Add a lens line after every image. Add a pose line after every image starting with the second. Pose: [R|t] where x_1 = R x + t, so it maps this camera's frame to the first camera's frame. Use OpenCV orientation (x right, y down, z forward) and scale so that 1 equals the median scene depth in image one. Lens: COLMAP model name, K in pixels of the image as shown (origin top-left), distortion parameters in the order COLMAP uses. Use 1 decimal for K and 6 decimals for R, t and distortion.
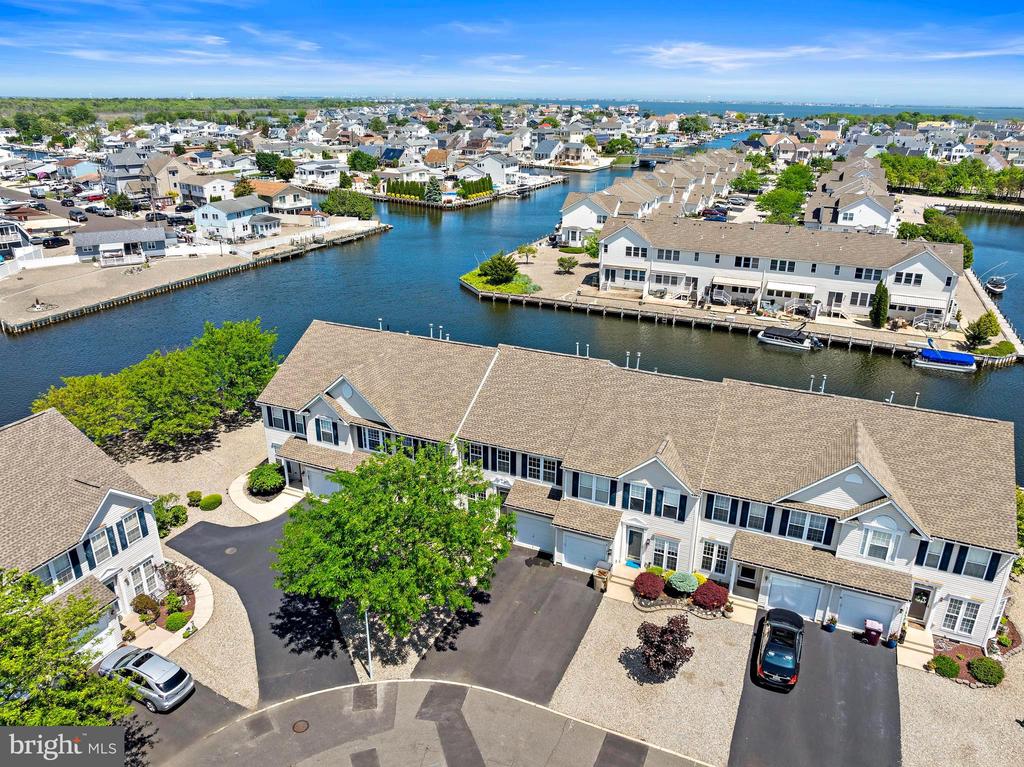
lens RADIAL K [[722.5, 0, 515.3], [0, 722.5, 383.3], [0, 0, 1]] dist [-0.036336, -0.003731]
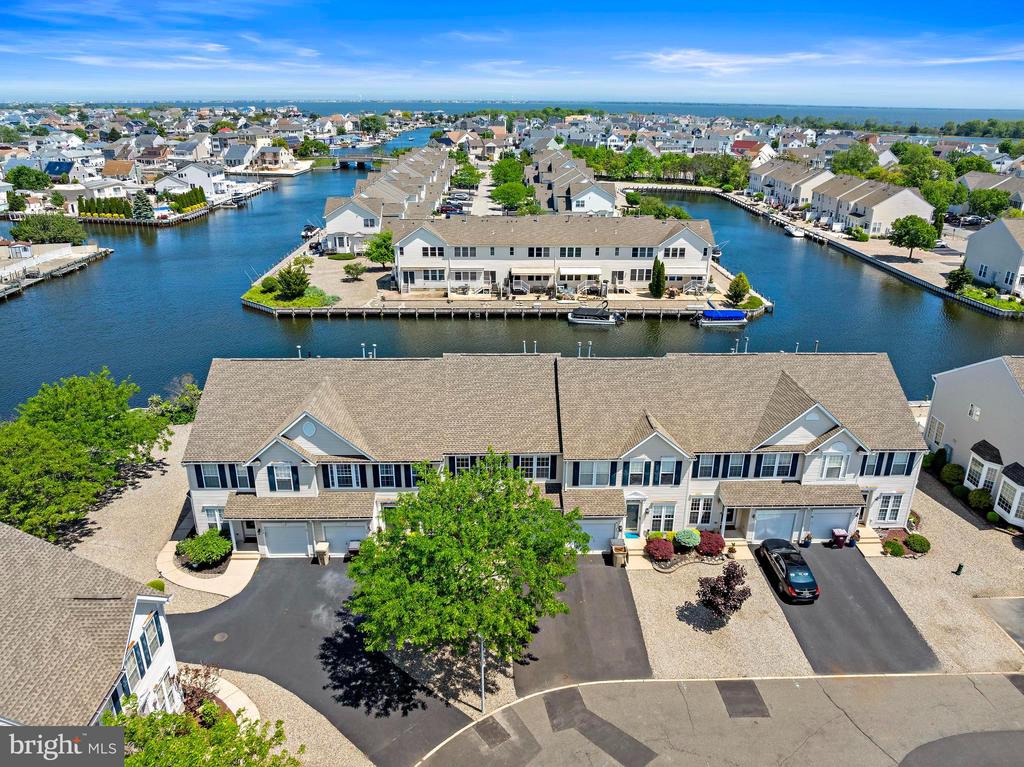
lens RADIAL K [[722.5, 0, 515.3], [0, 722.5, 383.3], [0, 0, 1]] dist [-0.036336, -0.003731]
pose [[0.900931, -0.160368, 0.403245, -0.200909], [0.160258, 0.986480, 0.034270, -0.019593], [-0.403289, 0.033748, 0.914450, 0.039662]]
